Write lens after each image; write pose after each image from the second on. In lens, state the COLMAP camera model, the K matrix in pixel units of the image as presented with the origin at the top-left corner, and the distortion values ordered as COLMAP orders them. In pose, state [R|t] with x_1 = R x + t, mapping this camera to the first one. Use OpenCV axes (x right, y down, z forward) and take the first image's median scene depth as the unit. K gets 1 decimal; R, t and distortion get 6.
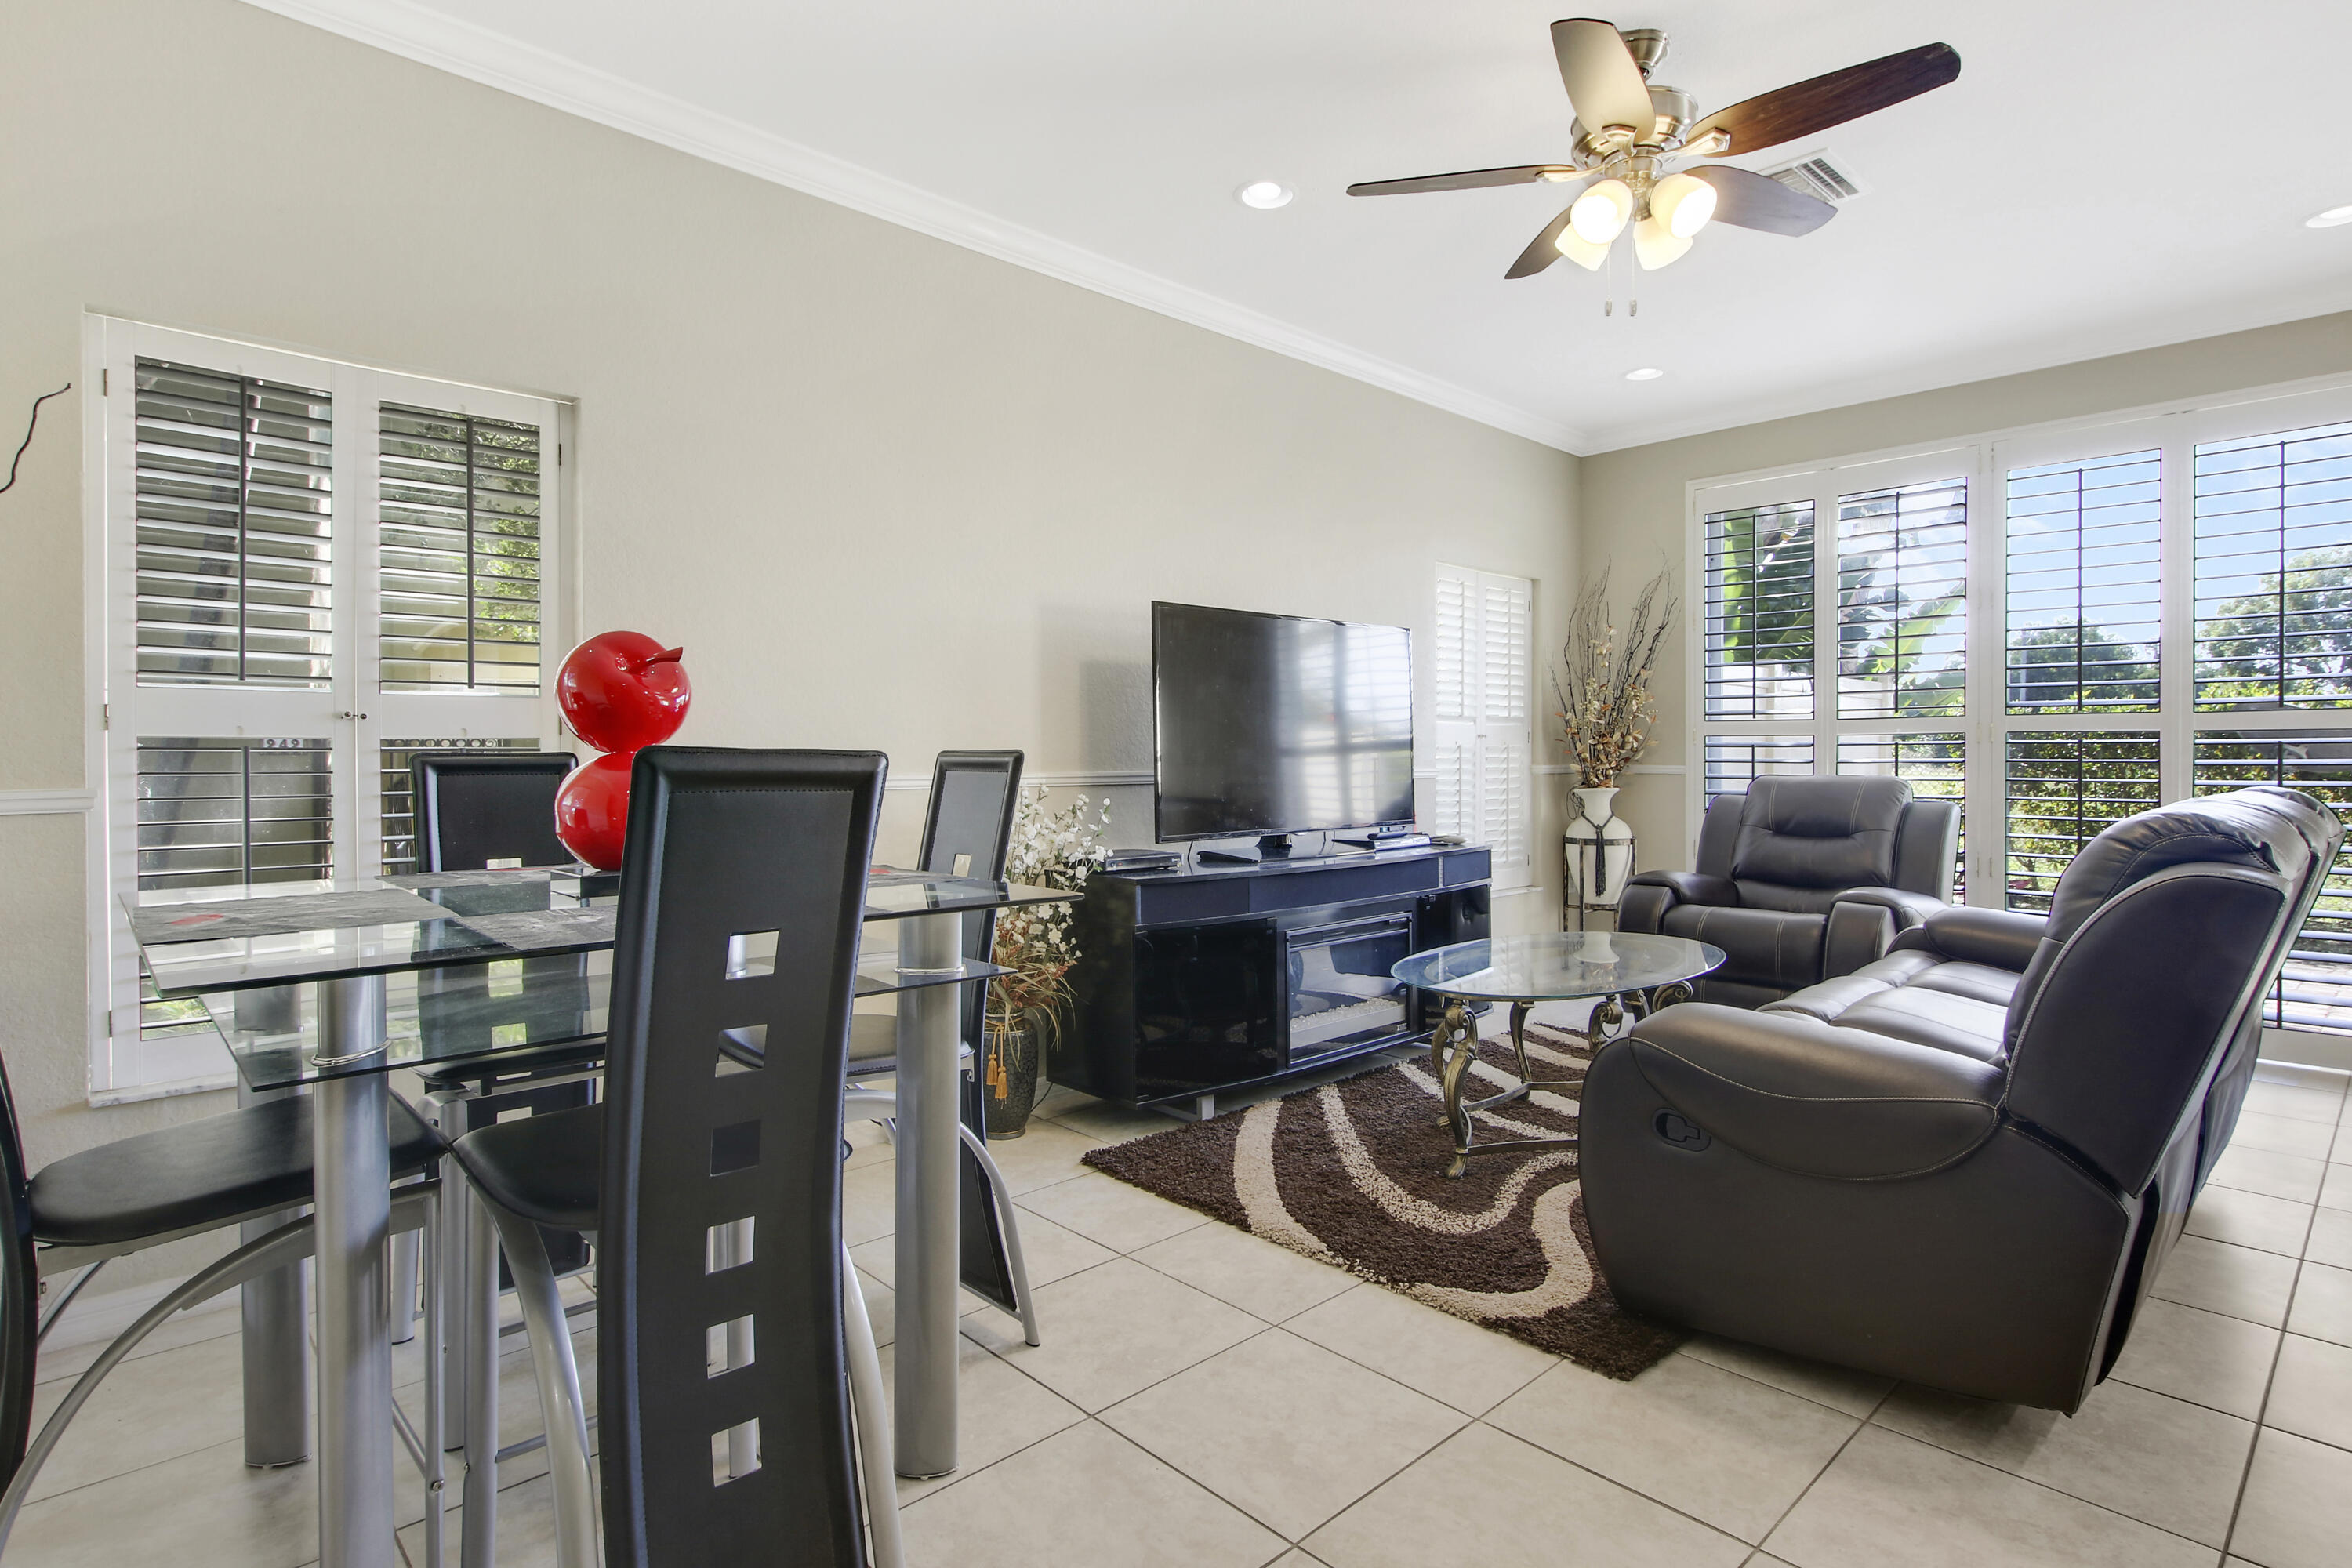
lens RADIAL K [[1193.3, 0, 1204.8], [0, 1193.3, 762.7], [0, 0, 1]] dist [0.001091, -0.000133]
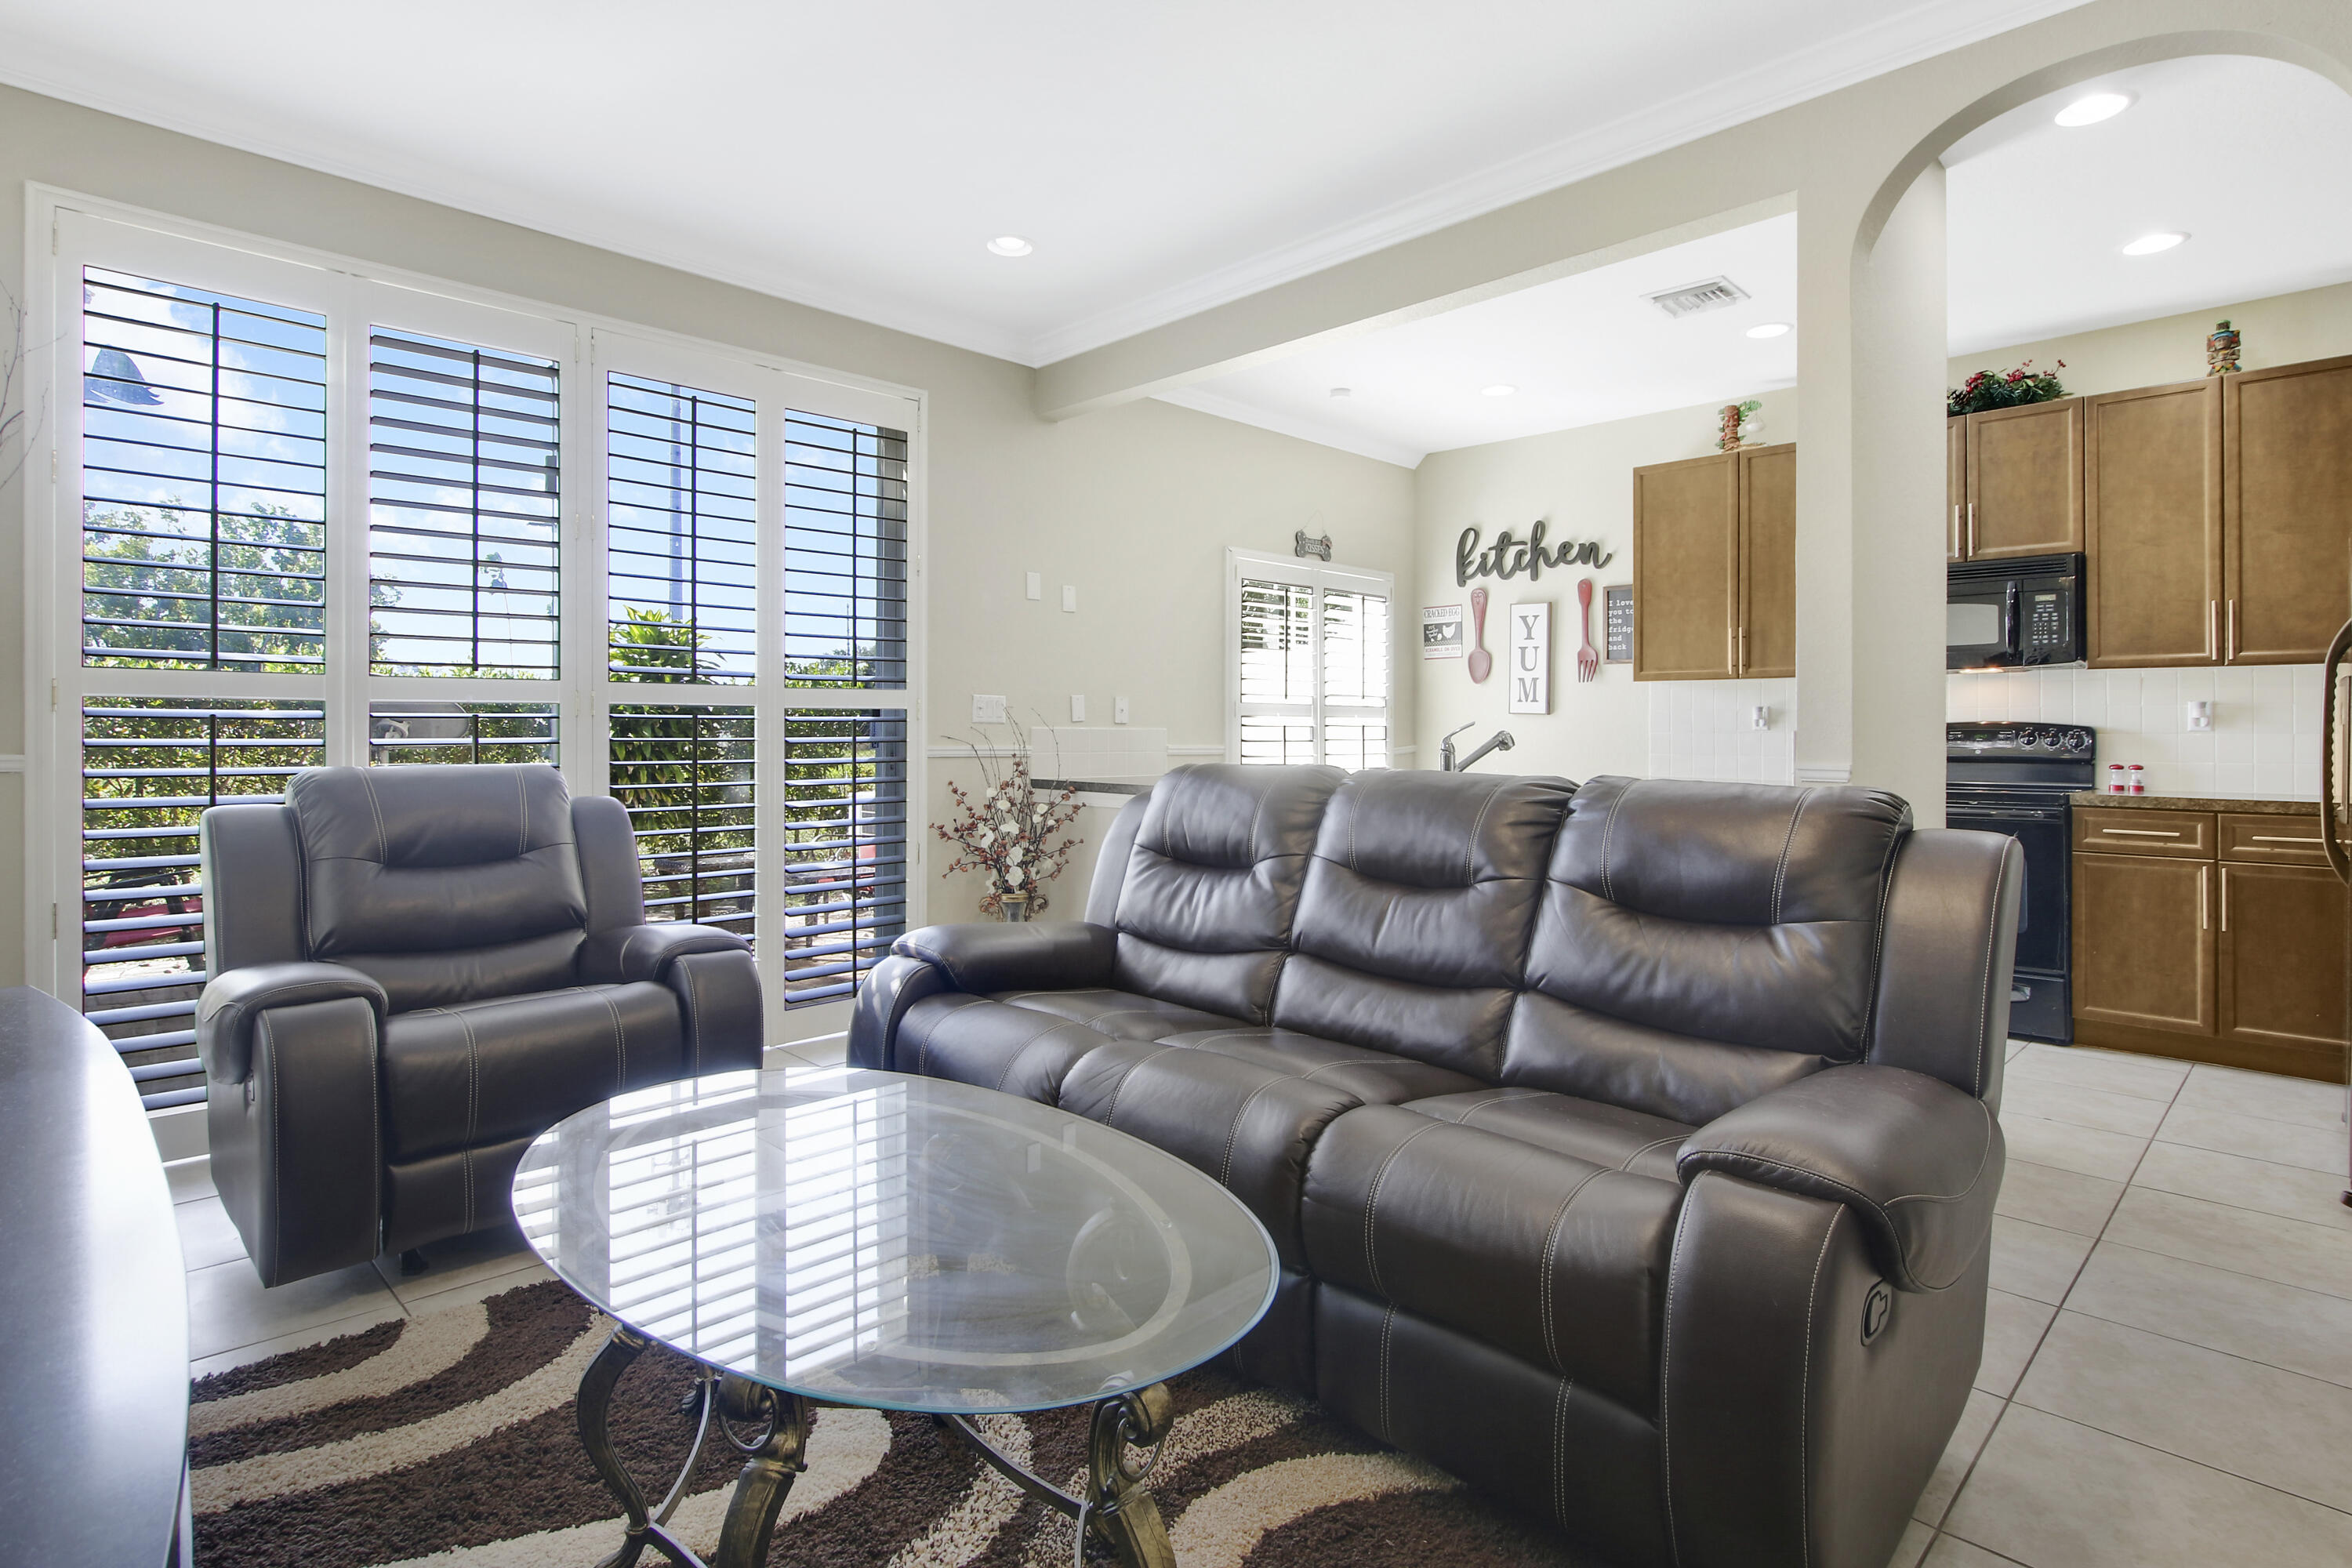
lens RADIAL K [[1186.8, 0, 1206.5], [0, 1186.8, 717.5], [0, 0, 1]] dist [-0.000978, -0.000741]
pose [[-0.023906, 0.009765, 0.999667, -0.129258], [0.004532, 0.999943, -0.009660, -0.008244], [-0.999704, 0.004299, -0.023949, 0.712624]]
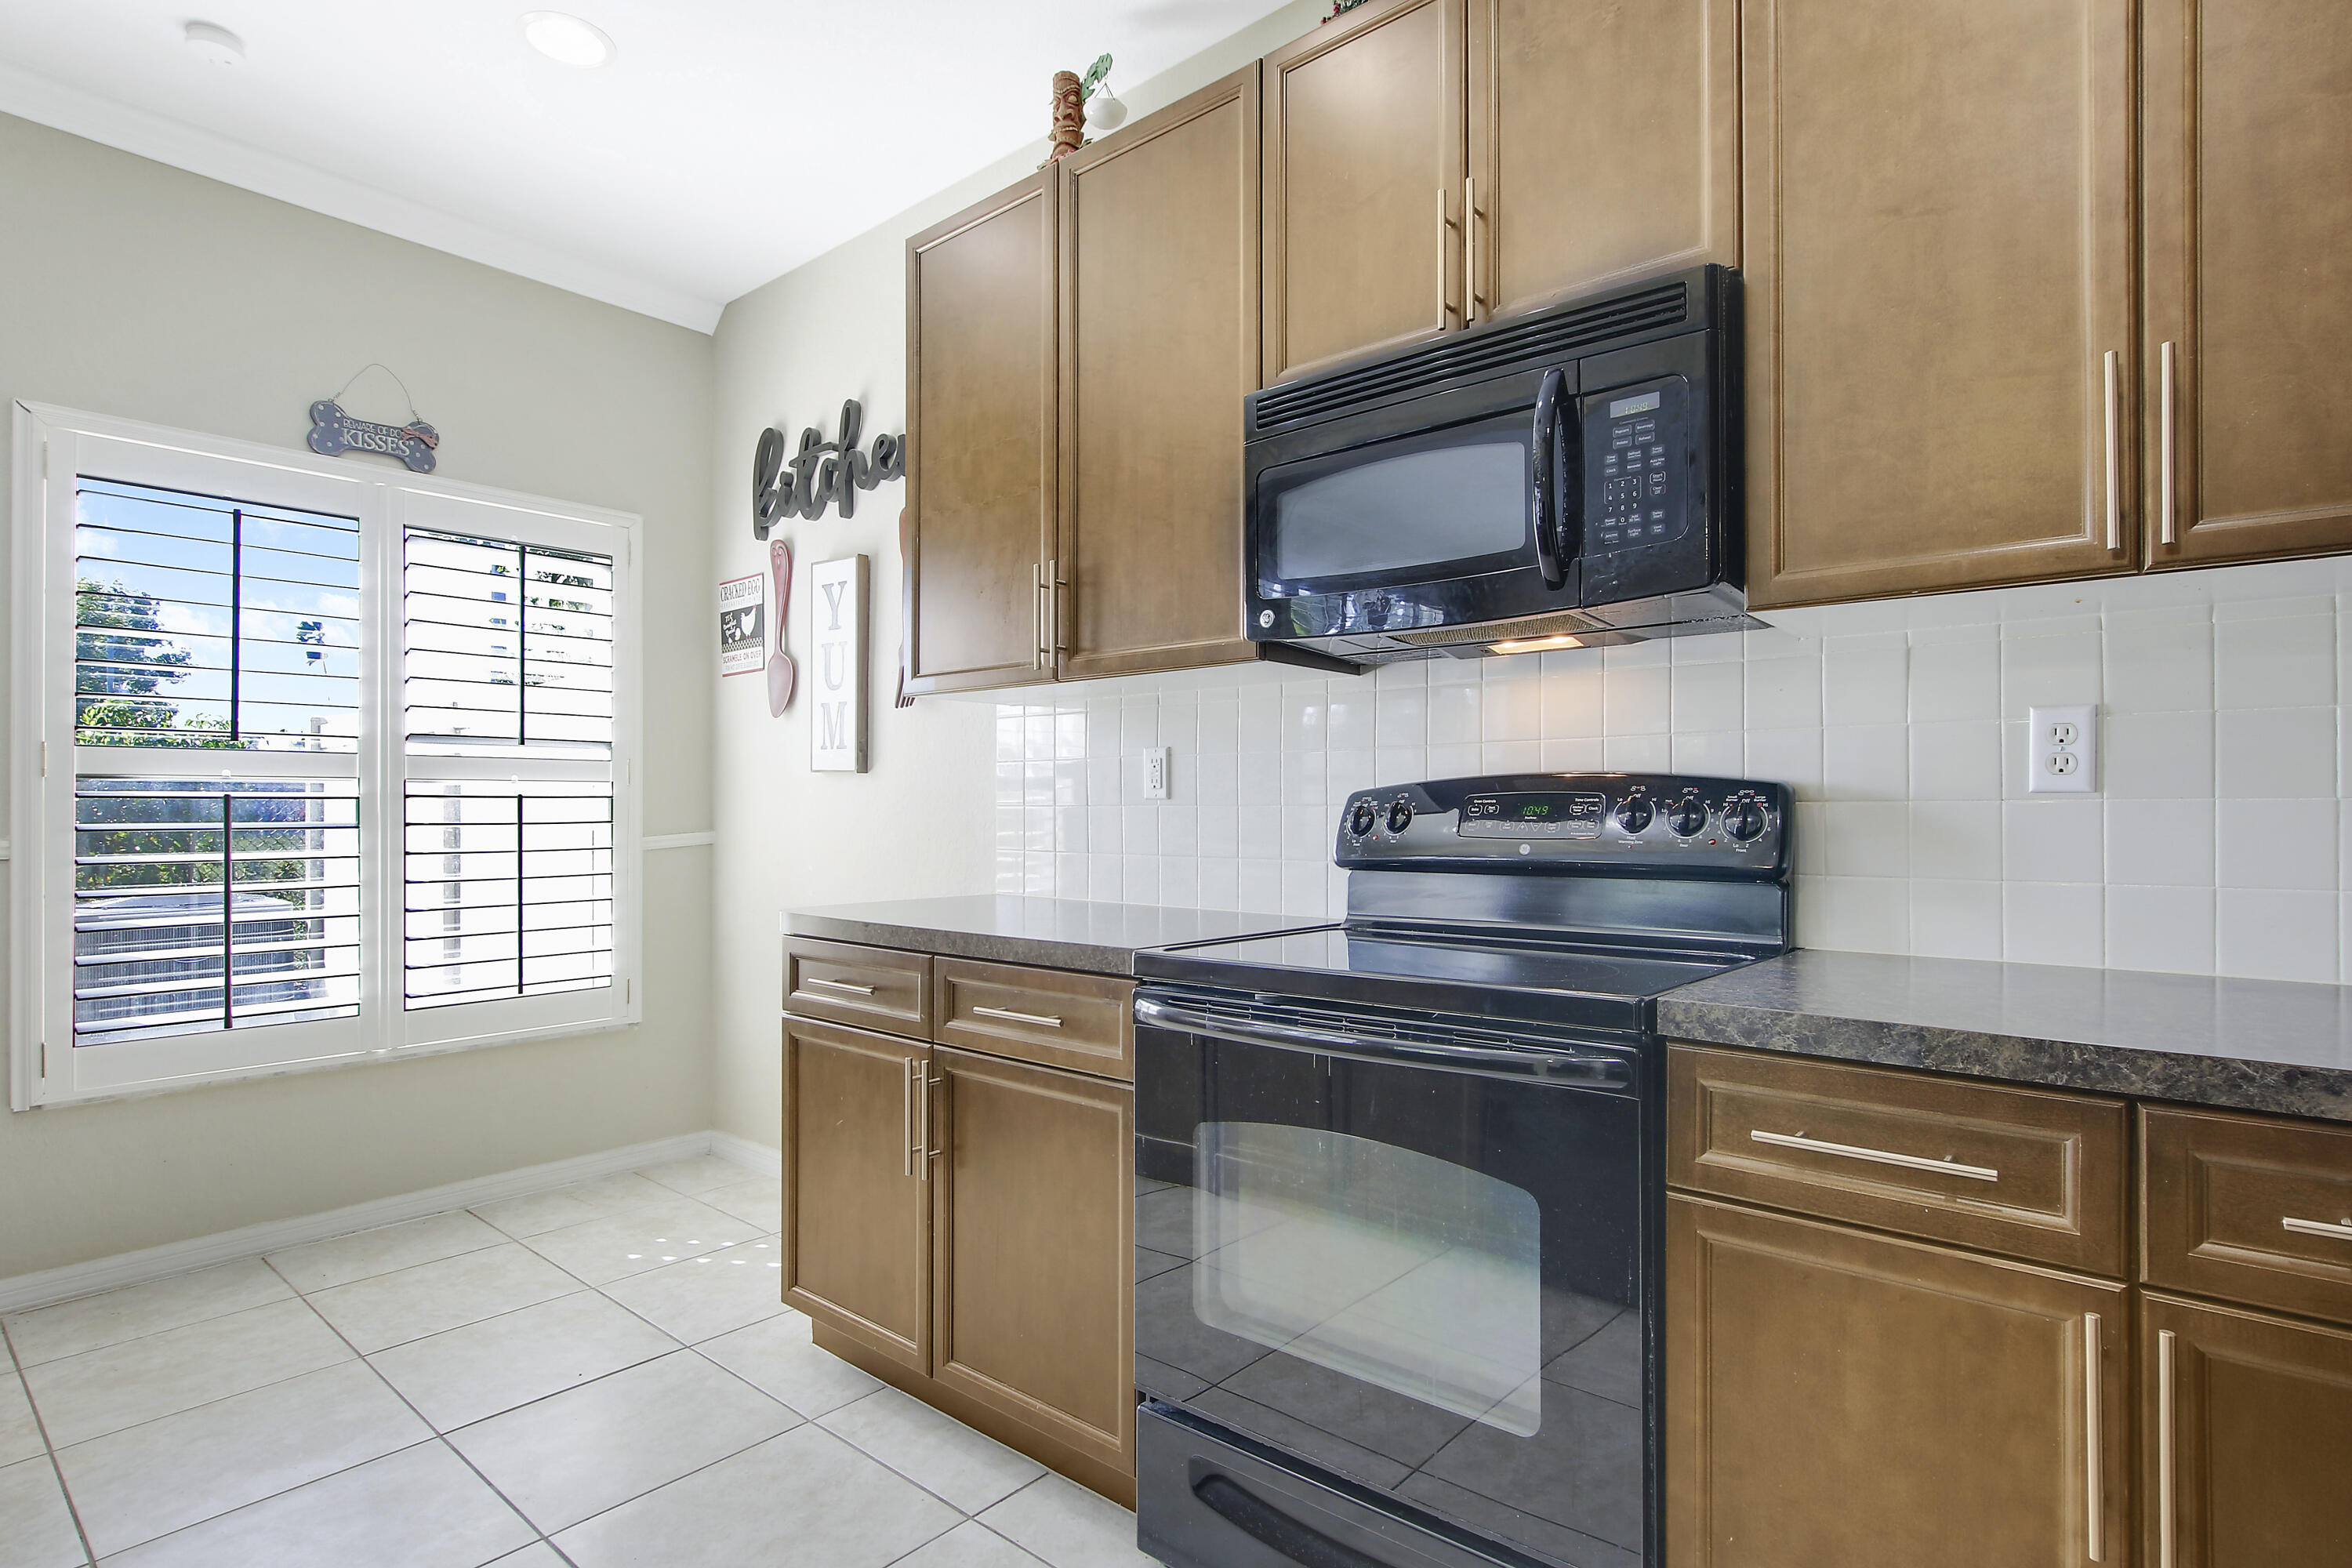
lens RADIAL K [[1176.2, 0, 1197.0], [0, 1176.2, 798.7], [0, 0, 1]] dist [0.003067, 0.000151]
pose [[-0.098152, 0.006993, 0.995147, 0.567853], [0.010328, 0.999929, -0.006008, -0.000526], [-0.995118, 0.009688, -0.098218, 0.105727]]
